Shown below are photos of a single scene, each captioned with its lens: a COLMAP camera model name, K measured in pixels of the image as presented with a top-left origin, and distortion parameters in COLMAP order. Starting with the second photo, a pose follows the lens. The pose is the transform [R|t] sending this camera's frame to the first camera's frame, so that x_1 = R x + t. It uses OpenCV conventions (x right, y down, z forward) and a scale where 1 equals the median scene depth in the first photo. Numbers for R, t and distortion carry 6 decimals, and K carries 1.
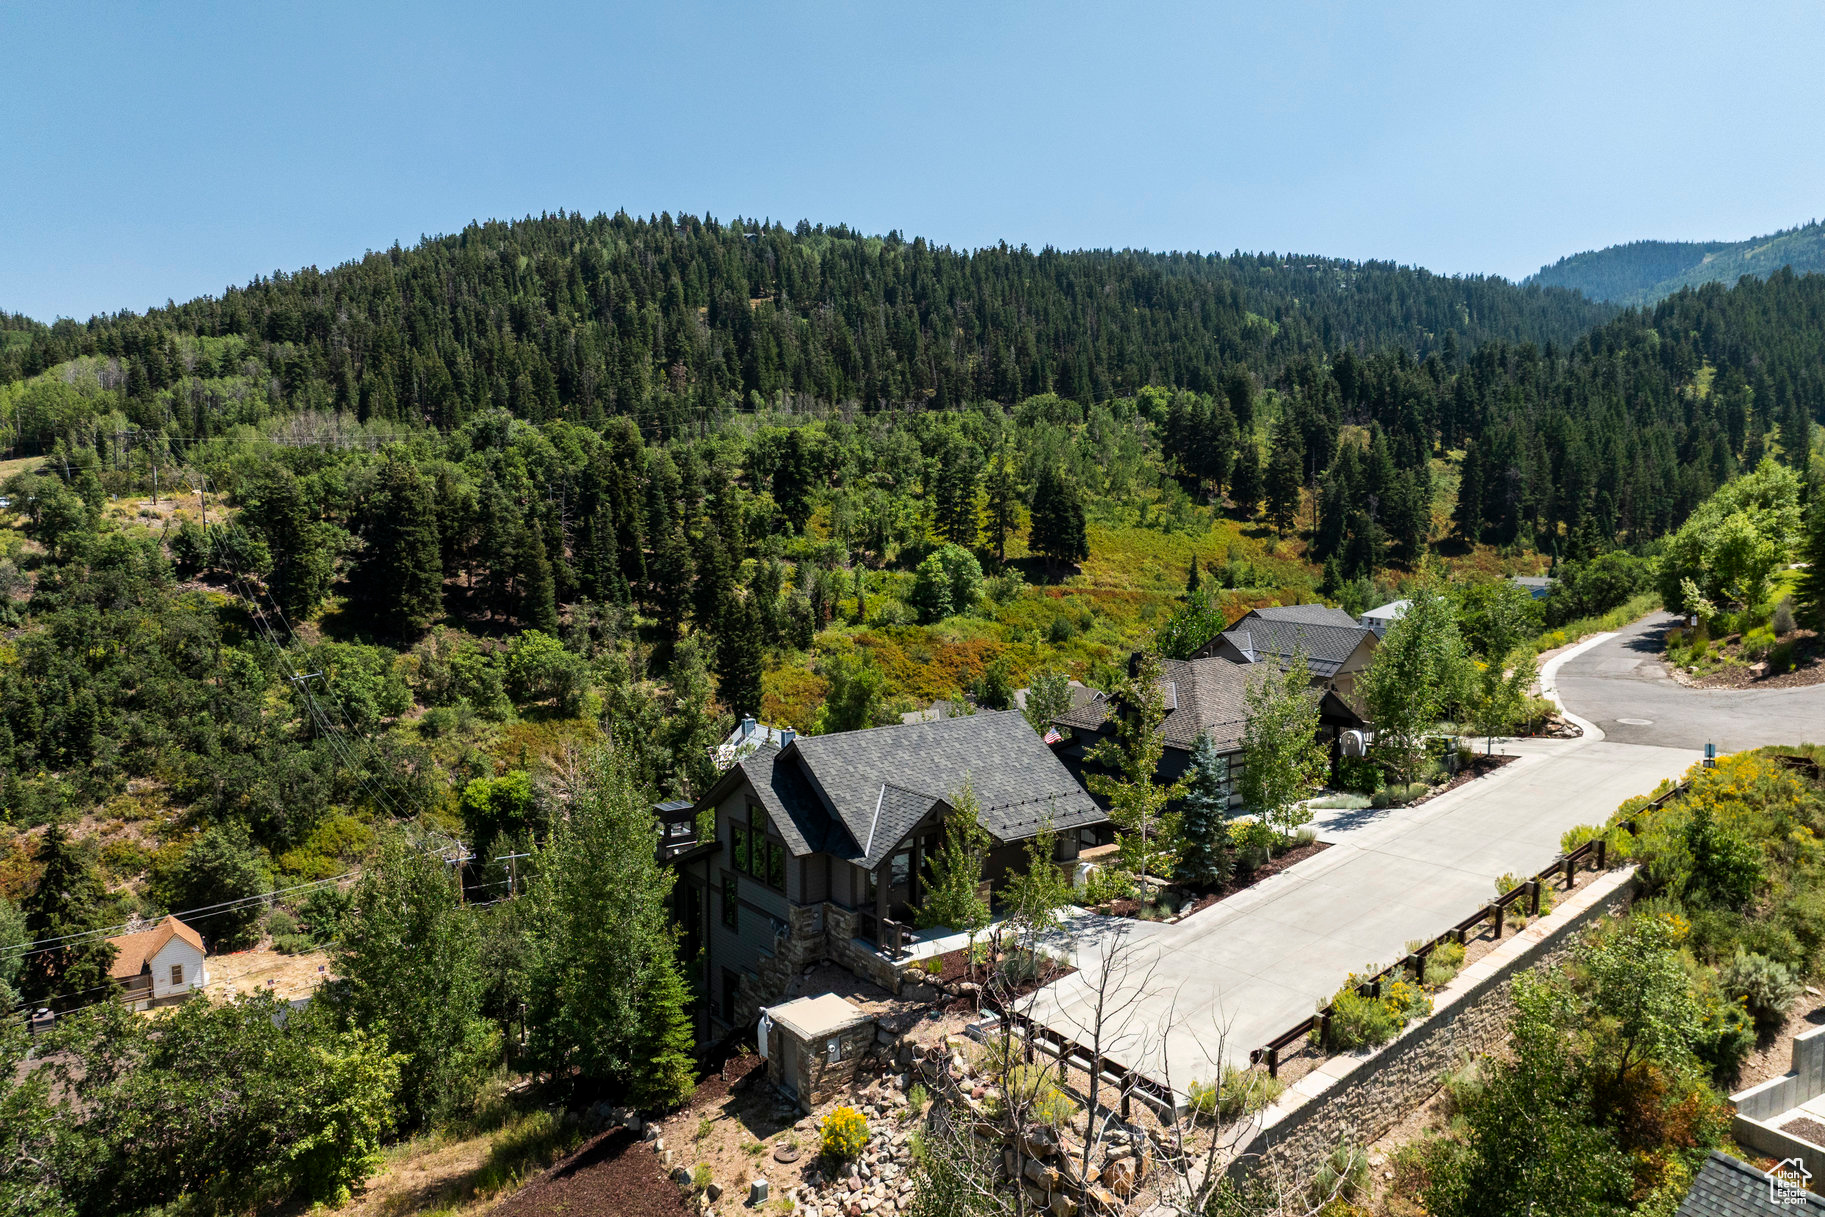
lens RADIAL K [[1289.0, 0, 916.3], [0, 1289.0, 605.1], [0, 0, 1]] dist [-0.036787, -0.003997]
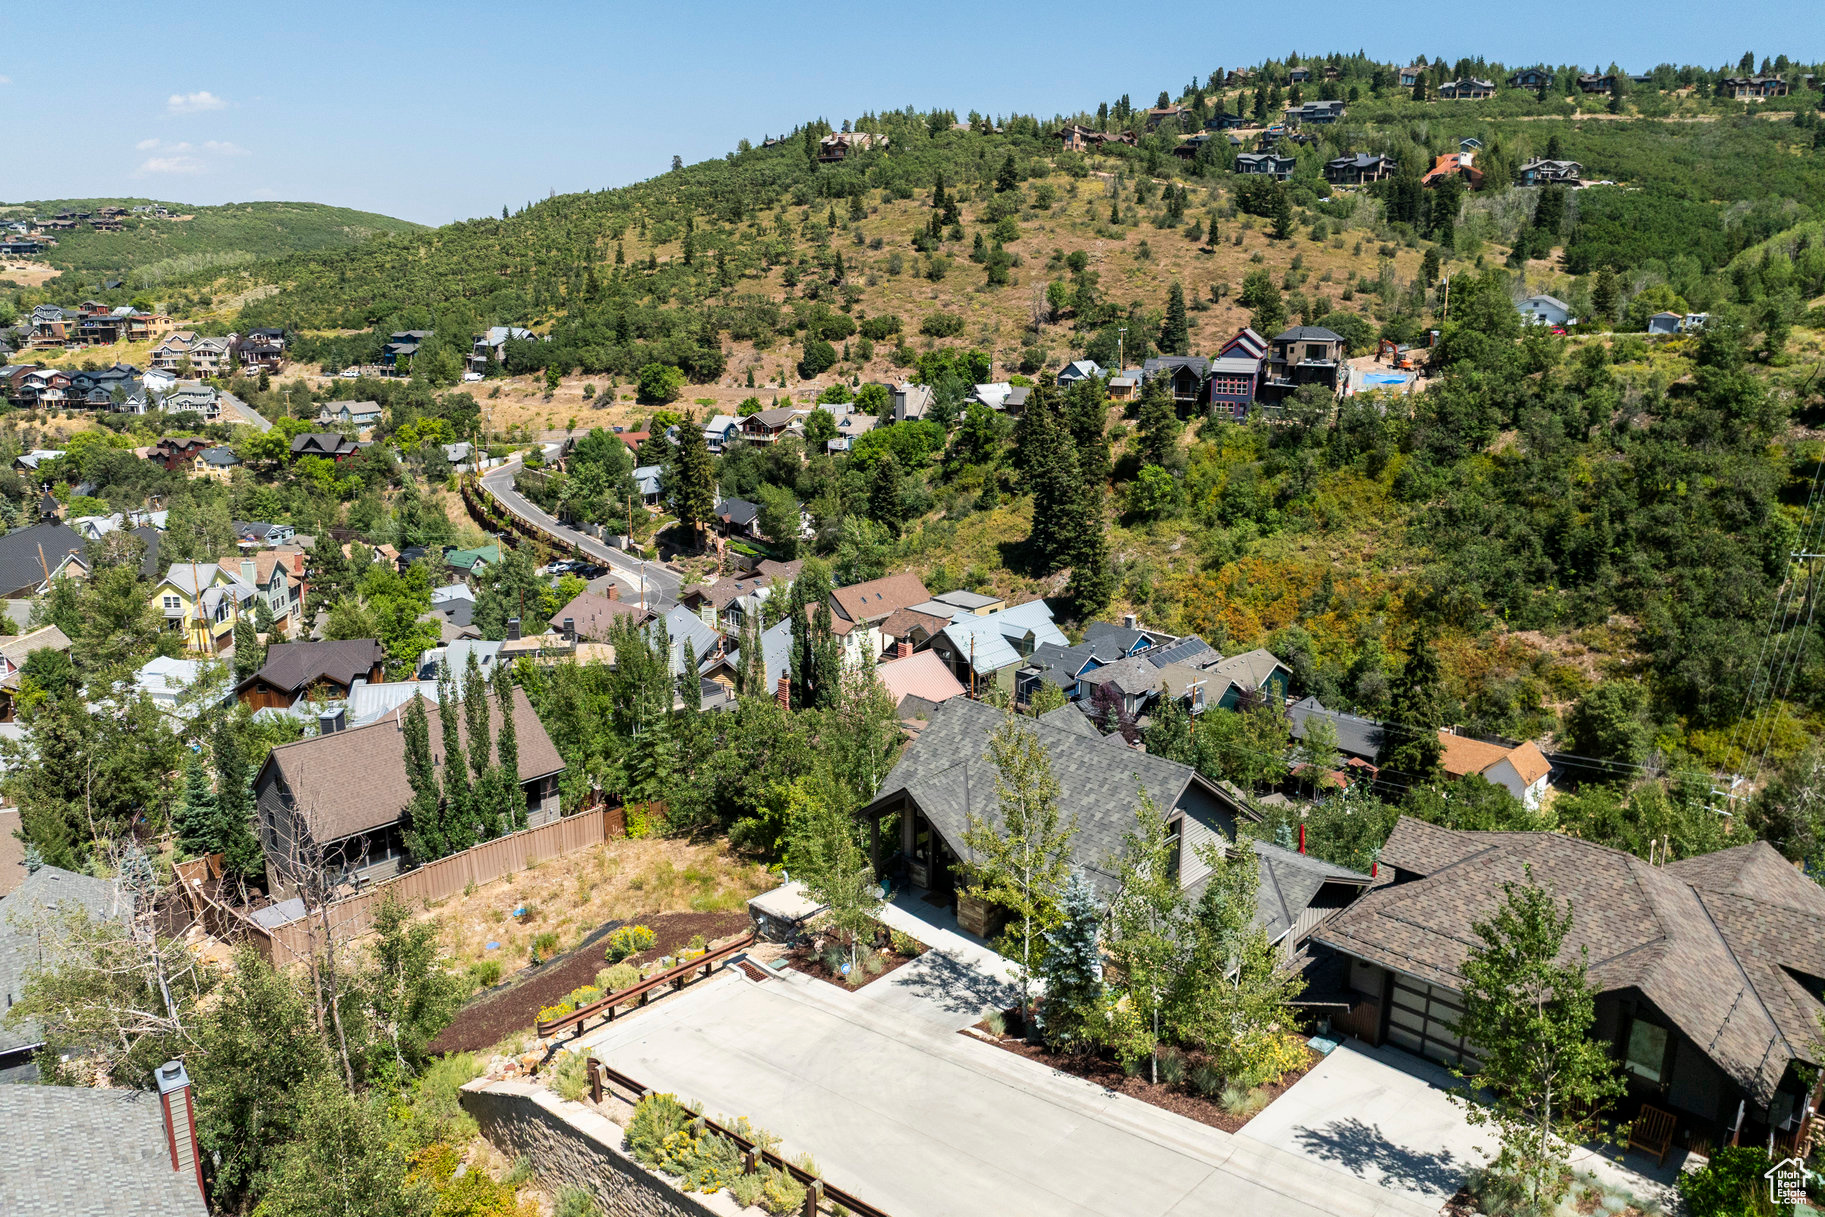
lens RADIAL K [[1289.5, 0, 913.4], [0, 1289.5, 569.5], [0, 0, 1]] dist [-0.042393, 0.002209]
pose [[0.164606, 0.228507, -0.959526, 0.163878], [-0.092148, 0.972103, 0.215694, -0.040887], [0.982046, 0.052914, 0.181070, 0.137283]]
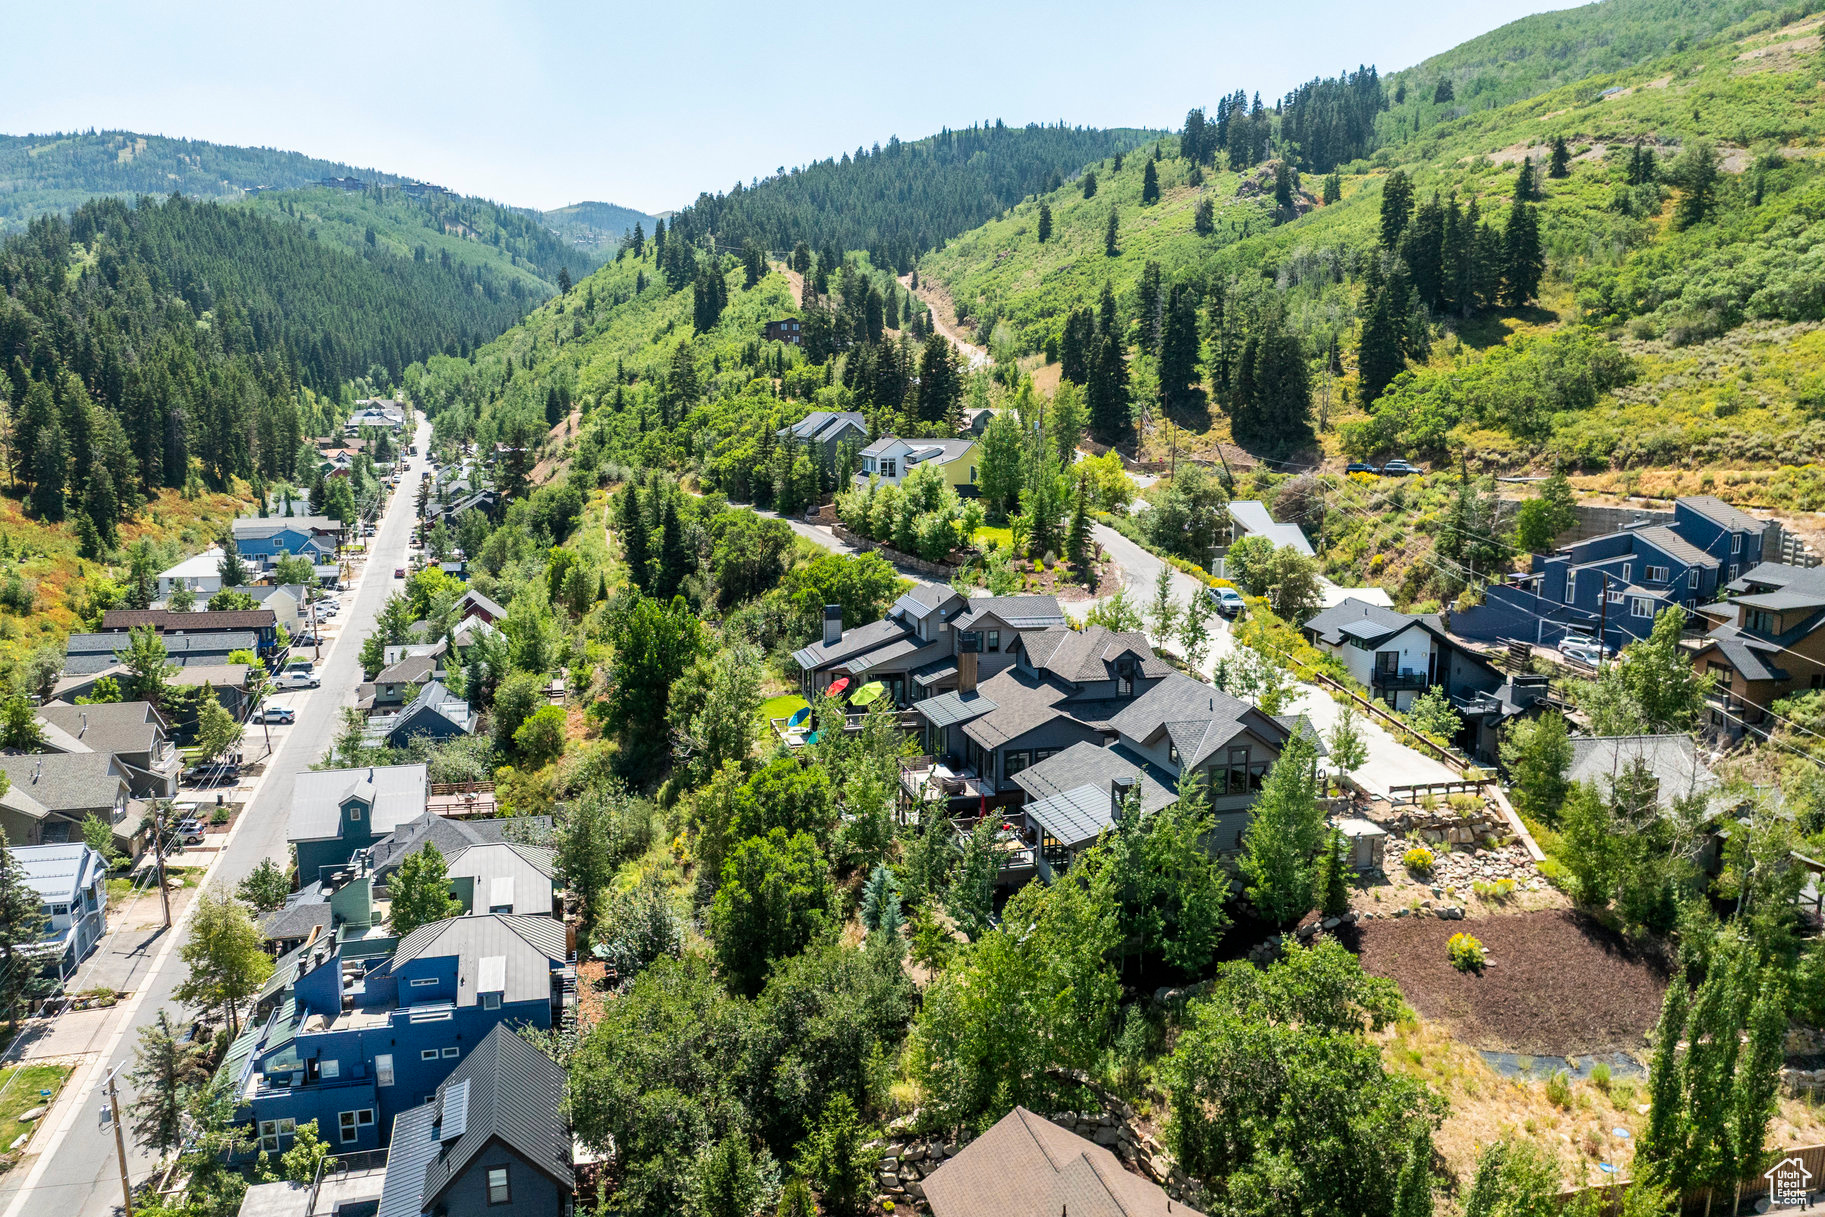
lens RADIAL K [[1289.0, 0, 916.3], [0, 1289.0, 605.1], [0, 0, 1]] dist [-0.036787, -0.003997]
pose [[0.372170, -0.145188, 0.916739, -0.321079], [0.075245, 0.989158, 0.126110, -0.049406], [-0.925110, 0.022046, 0.379060, 0.130966]]
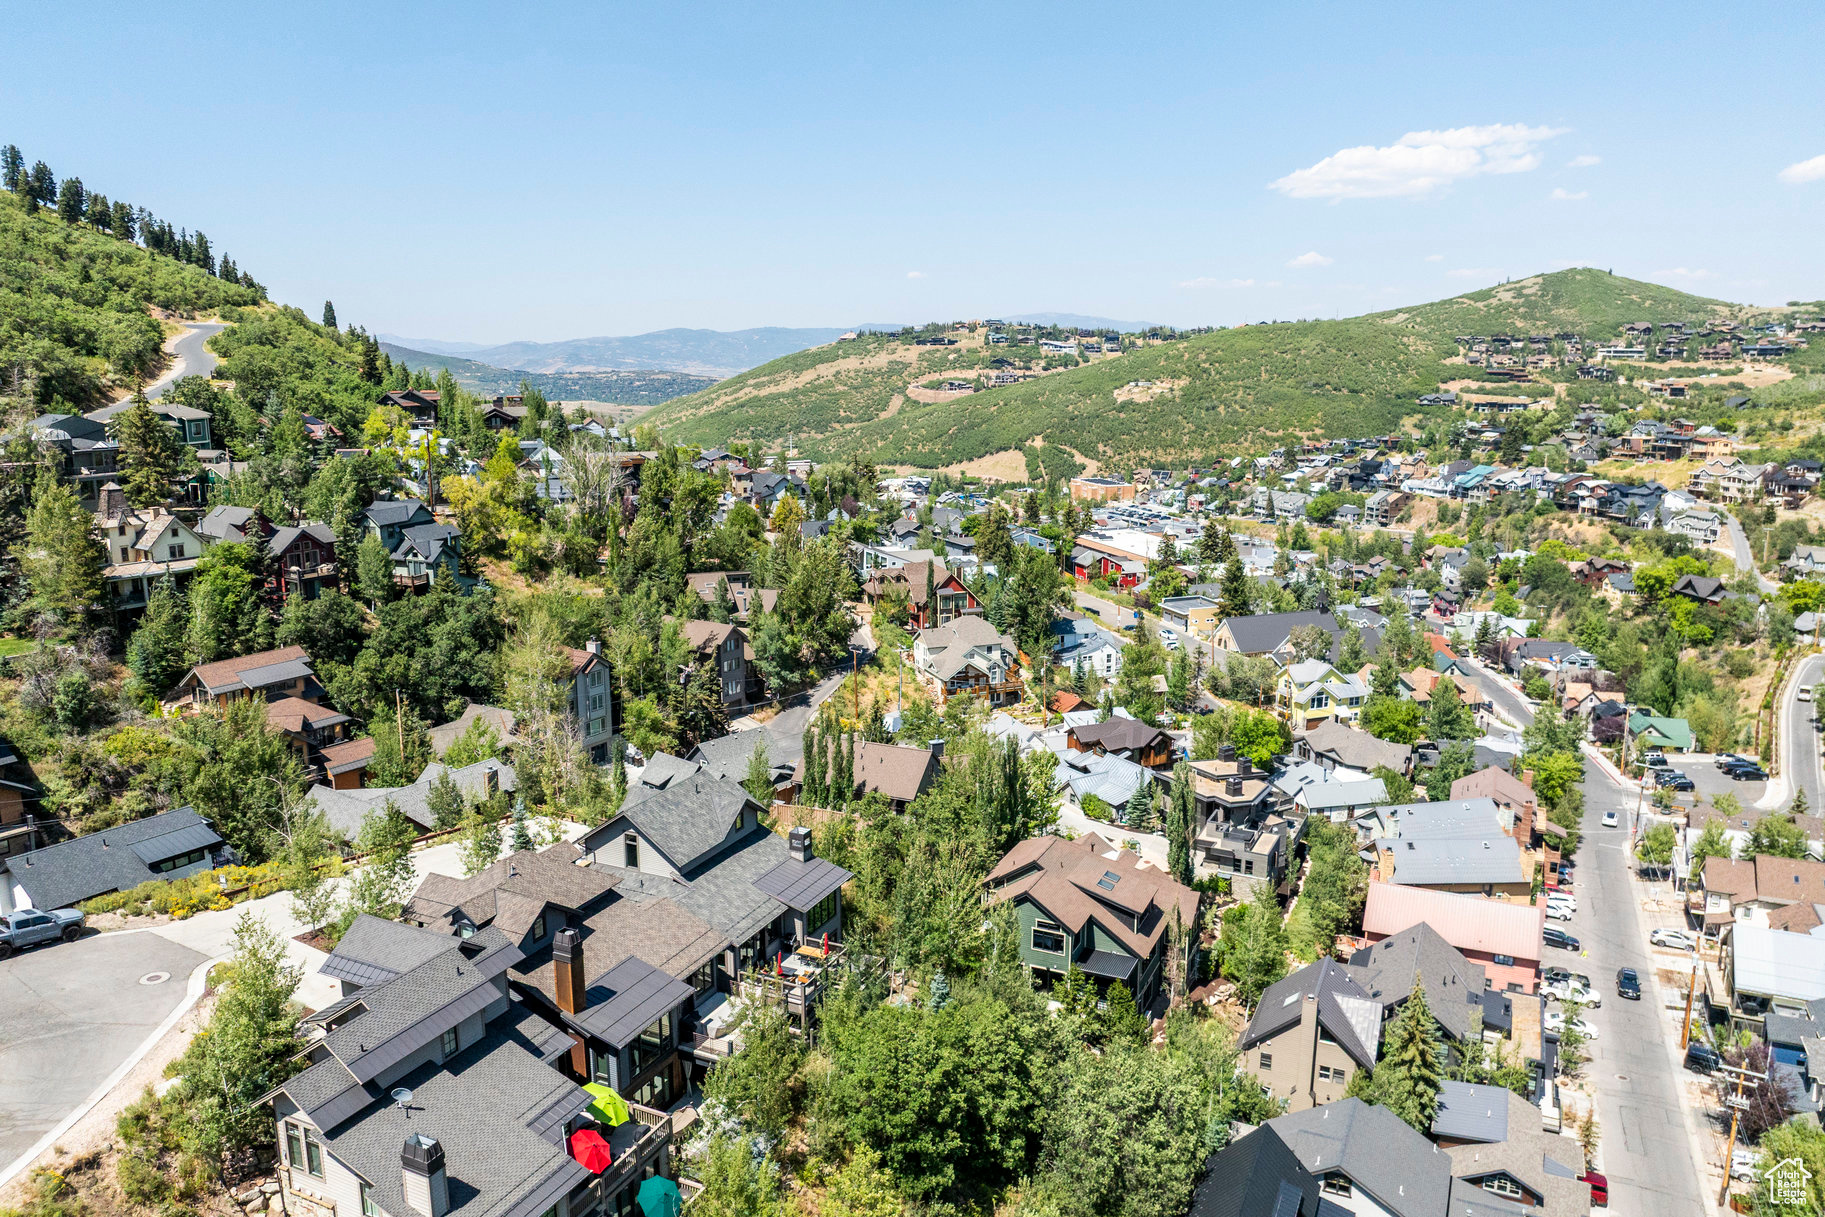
lens RADIAL K [[1289.0, 0, 916.3], [0, 1289.0, 605.1], [0, 0, 1]] dist [-0.036787, -0.003997]
pose [[-0.883240, 0.093013, -0.459605, 0.111220], [-0.040870, 0.961131, 0.273051, -0.143585], [0.467138, 0.259954, -0.845107, 0.533771]]
